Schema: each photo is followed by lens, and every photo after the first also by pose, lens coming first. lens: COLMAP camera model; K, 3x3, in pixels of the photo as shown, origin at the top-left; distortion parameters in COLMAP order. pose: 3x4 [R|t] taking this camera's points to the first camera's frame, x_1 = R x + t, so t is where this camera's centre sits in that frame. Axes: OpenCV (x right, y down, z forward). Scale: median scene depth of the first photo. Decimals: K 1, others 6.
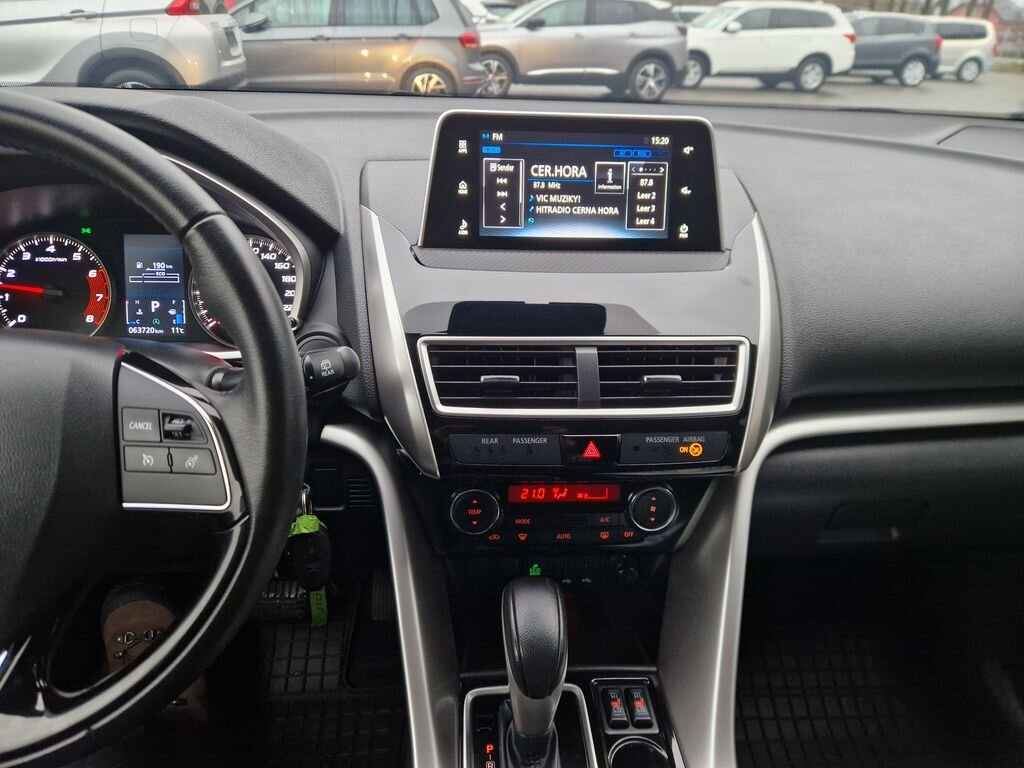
lens RADIAL K [[690.8, 0, 525.5], [0, 690.8, 379.2], [0, 0, 1]] dist [0.055253, -0.041723]
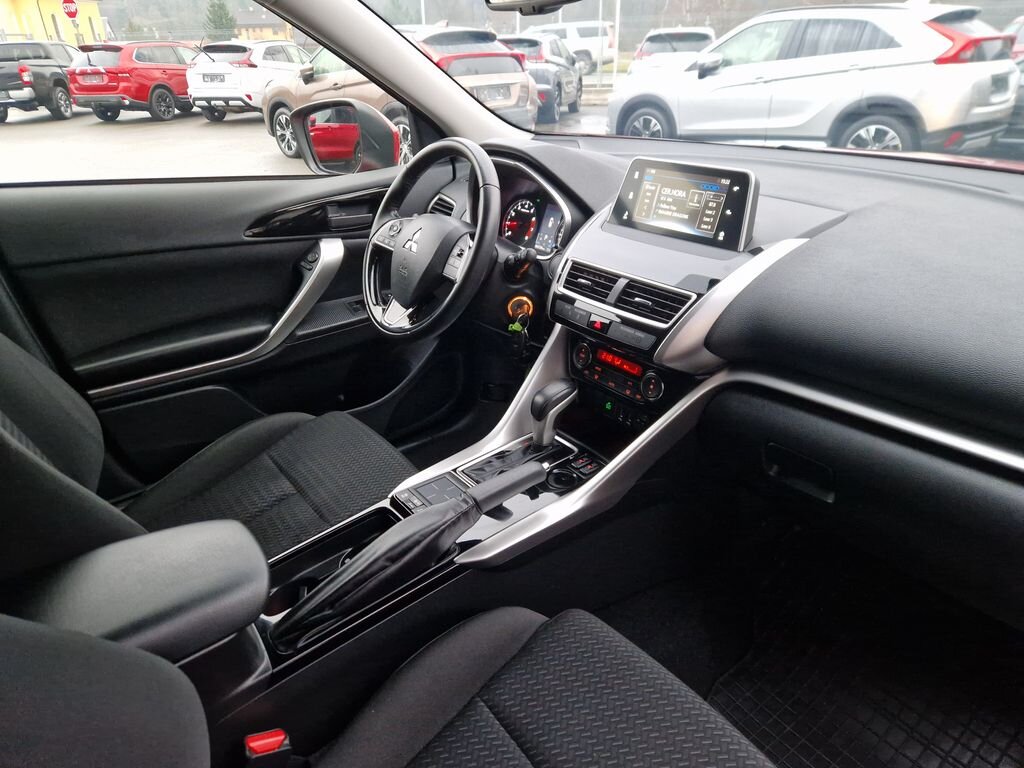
lens RADIAL K [[690.8, 0, 504.2], [0, 690.8, 384.9], [0, 0, 1]] dist [0.055253, -0.041723]
pose [[0.525721, 0.321439, -0.787588, 1.395928], [-0.354790, 0.924340, 0.140427, 0.070905], [0.773137, 0.205603, 0.599989, -0.341242]]
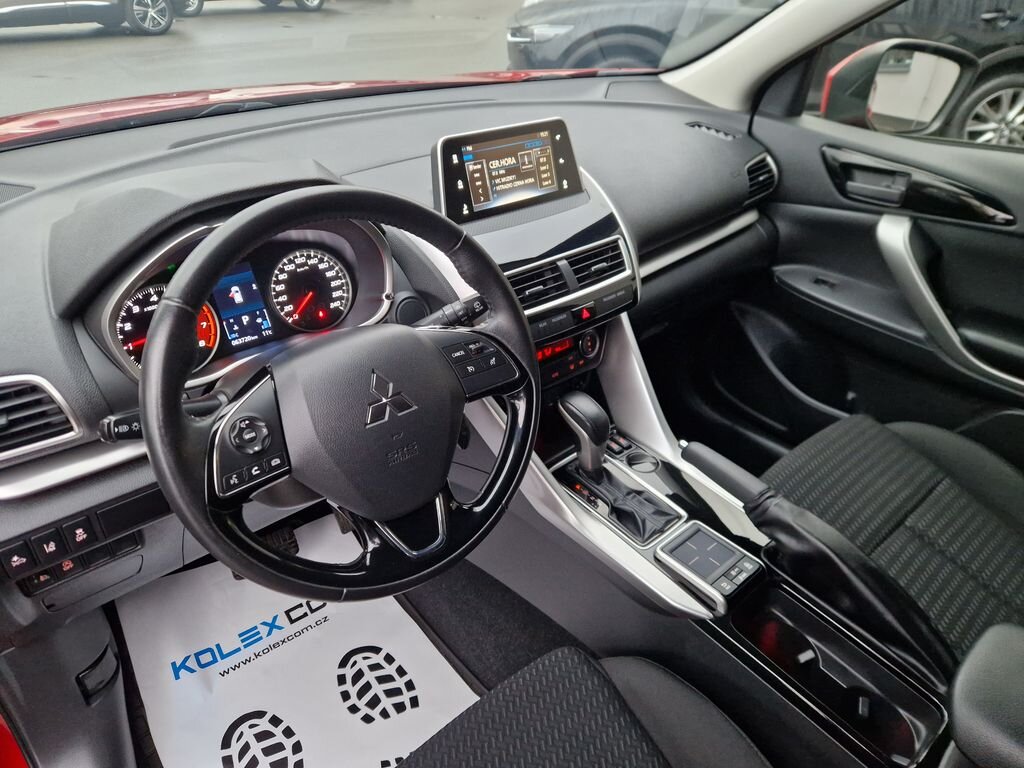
lens RADIAL K [[690.8, 0, 510.2], [0, 690.8, 377.4], [0, 0, 1]] dist [0.055253, -0.041723]
pose [[0.807947, -0.333249, 0.485970, -0.885091], [0.284509, 0.942837, 0.173533, -0.097881], [-0.516020, -0.001943, 0.856574, -0.409895]]
